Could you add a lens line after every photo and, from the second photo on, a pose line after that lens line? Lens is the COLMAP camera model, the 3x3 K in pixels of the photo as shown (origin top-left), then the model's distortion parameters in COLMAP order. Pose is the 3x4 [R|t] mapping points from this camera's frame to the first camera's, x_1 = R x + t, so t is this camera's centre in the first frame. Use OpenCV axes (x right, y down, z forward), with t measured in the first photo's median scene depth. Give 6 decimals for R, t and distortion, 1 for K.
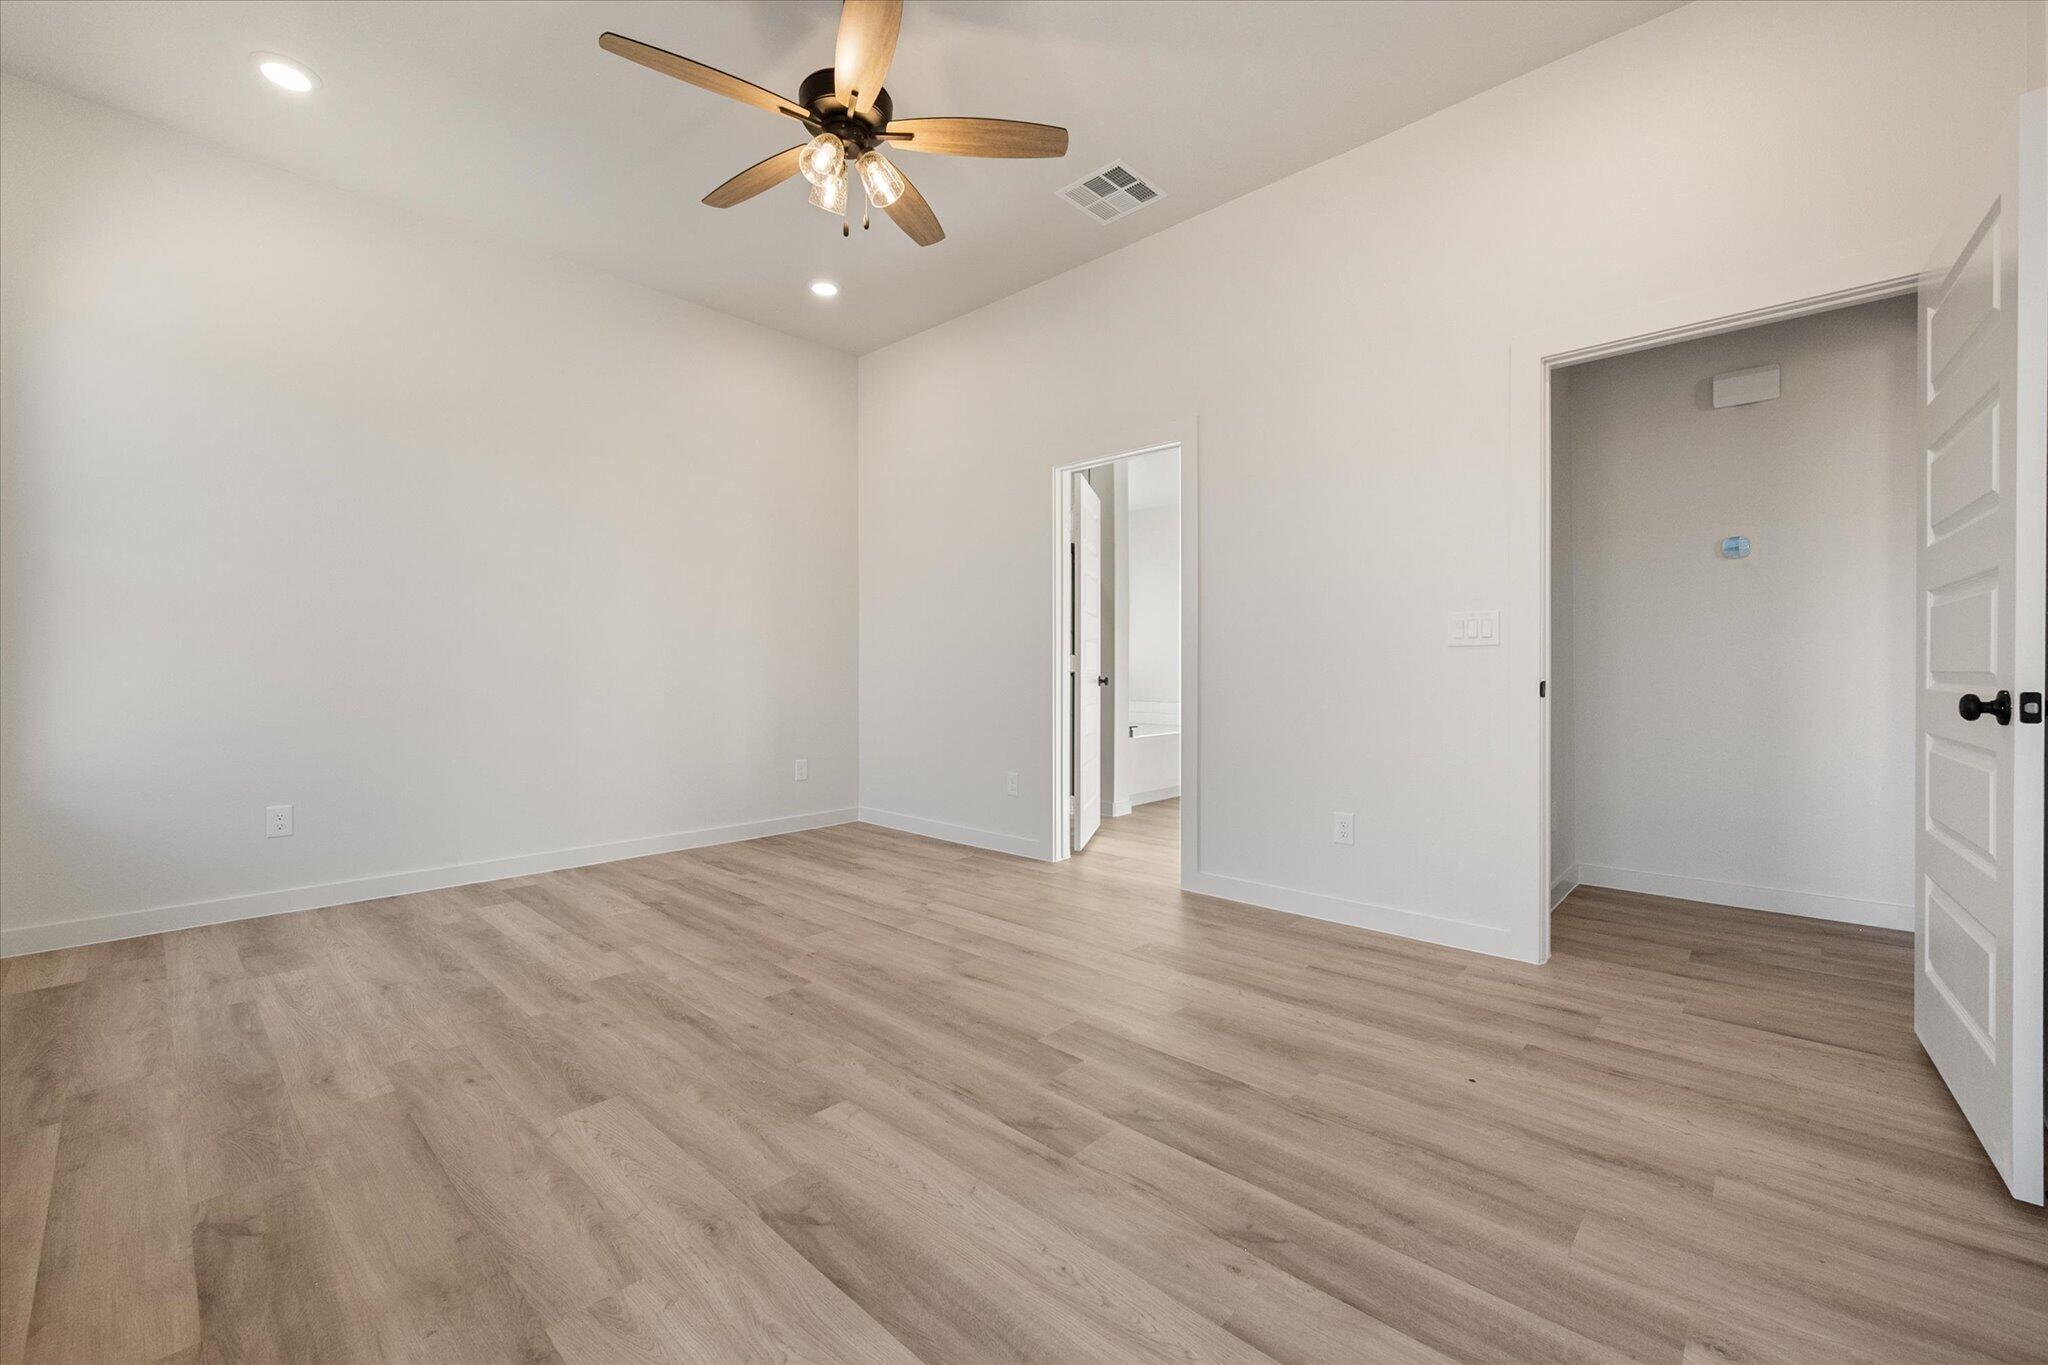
lens RADIAL K [[868.3, 0, 1032.3], [0, 868.3, 671.3], [0, 0, 1]] dist [-0.007338, 0.000189]
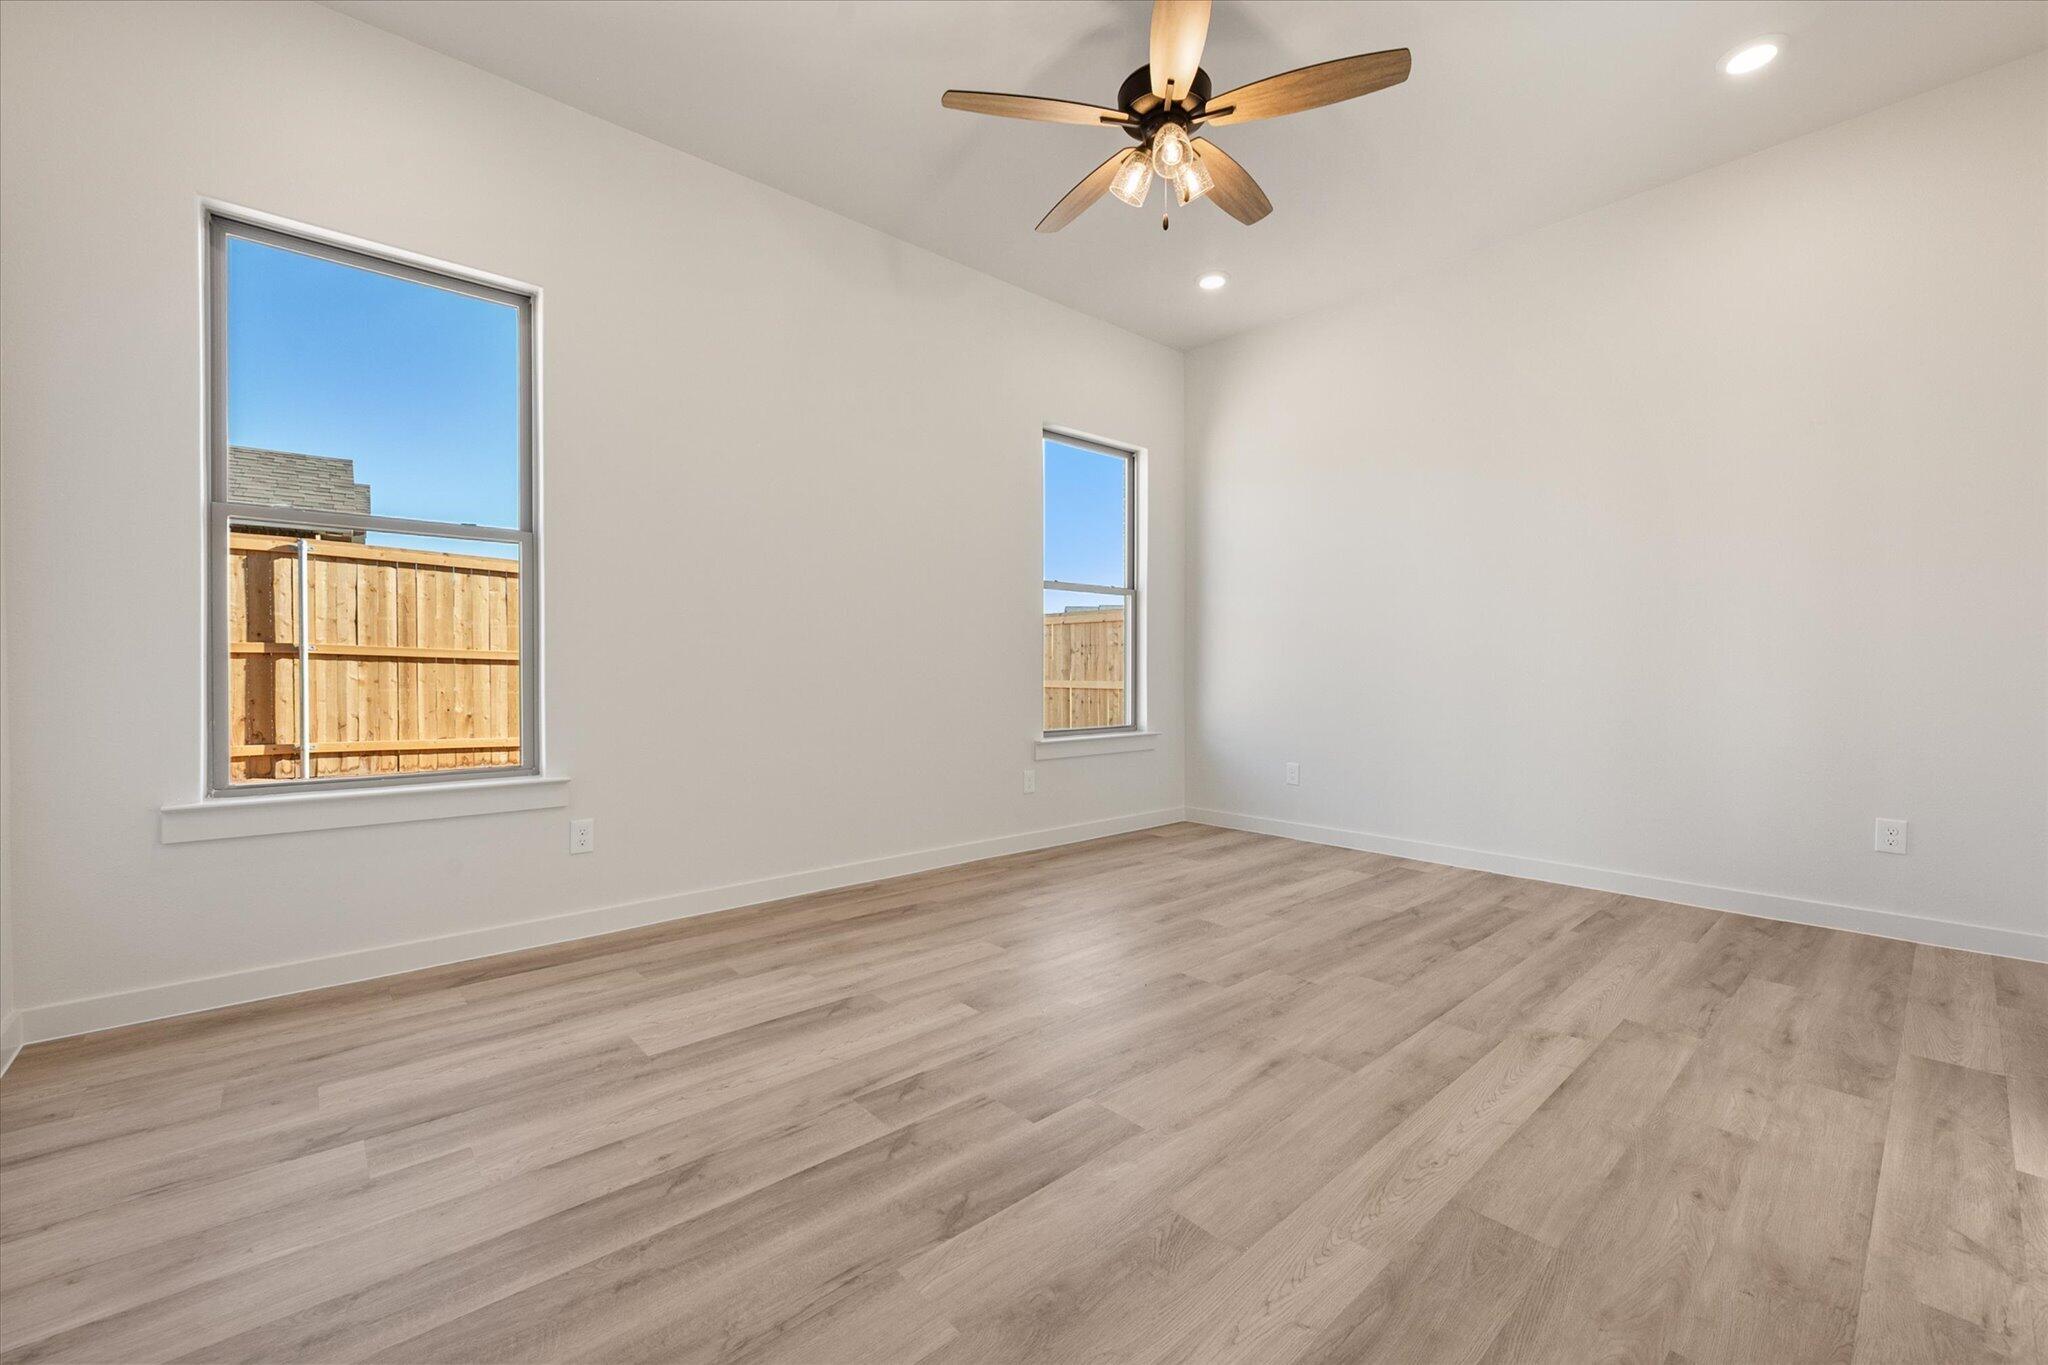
lens RADIAL K [[868.3, 0, 1032.3], [0, 868.3, 671.3], [0, 0, 1]] dist [-0.007338, 0.000189]
pose [[-0.139863, 0.000461, -0.990171, 1.092984], [-0.002958, 0.999995, 0.000883, -0.000366], [0.990166, 0.003052, -0.139861, 1.340803]]
